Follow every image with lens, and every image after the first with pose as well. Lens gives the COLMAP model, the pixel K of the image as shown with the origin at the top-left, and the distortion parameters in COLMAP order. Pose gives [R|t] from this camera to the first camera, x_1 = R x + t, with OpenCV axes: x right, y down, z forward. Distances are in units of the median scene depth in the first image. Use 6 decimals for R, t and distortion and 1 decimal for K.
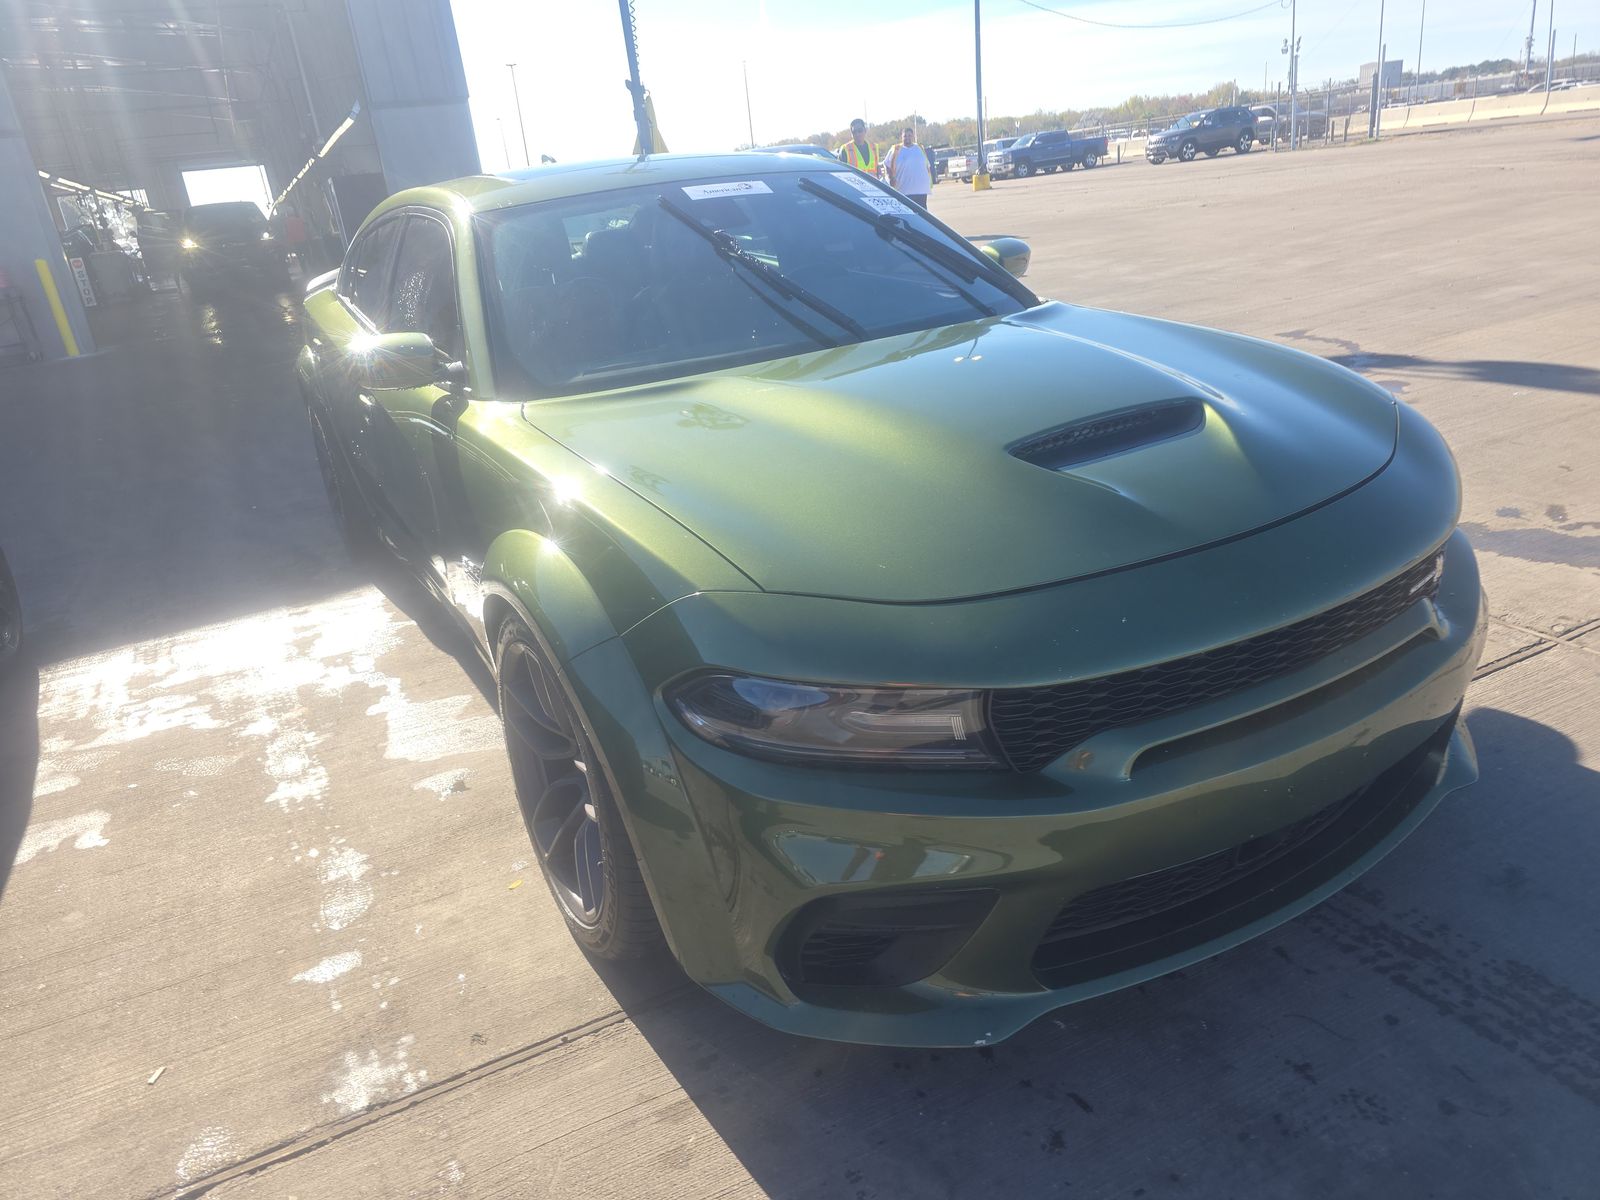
lens RADIAL K [[1085.4, 0, 798.8], [0, 1085.4, 602.2], [0, 0, 1]] dist [0.039491, -0.021460]
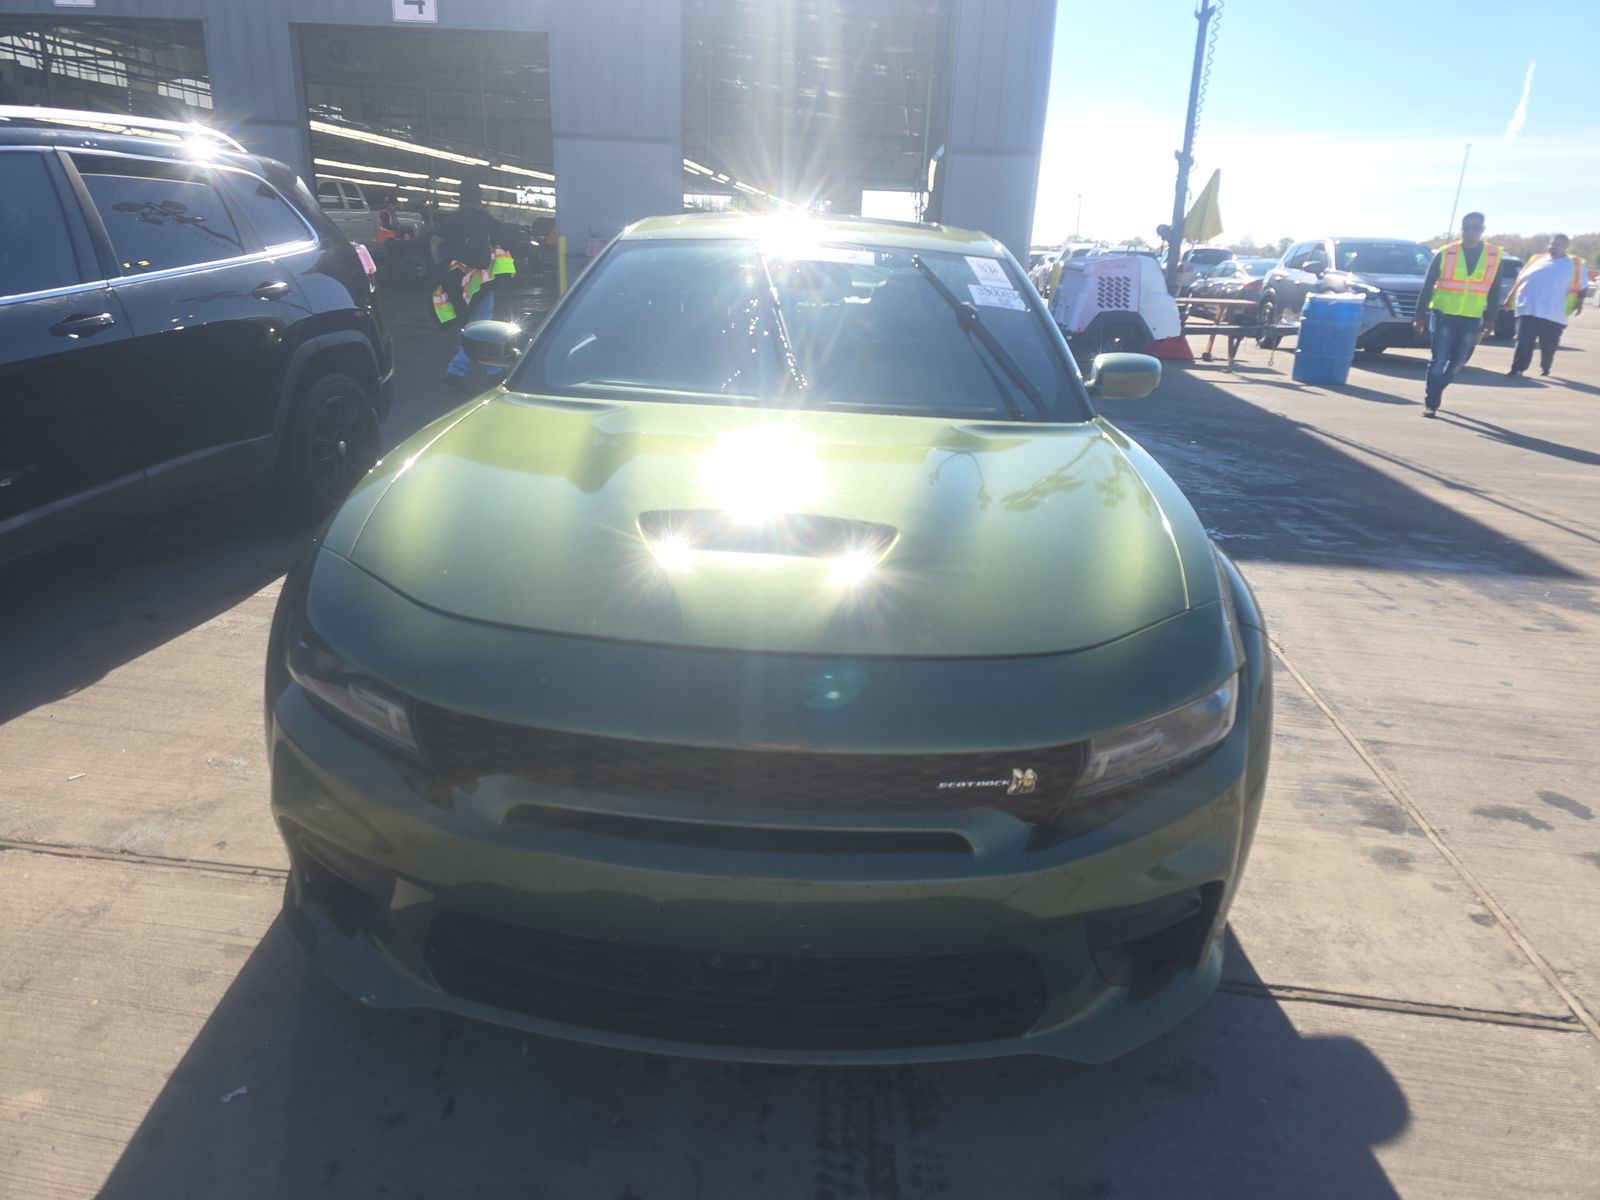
lens RADIAL K [[1085.4, 0, 795.6], [0, 1085.4, 592.9], [0, 0, 1]] dist [0.039491, -0.021460]
pose [[0.830831, 0.299819, -0.468859, 0.793541], [-0.321451, 0.946261, 0.035481, -0.146476], [0.454301, 0.121237, 0.882560, 0.134632]]
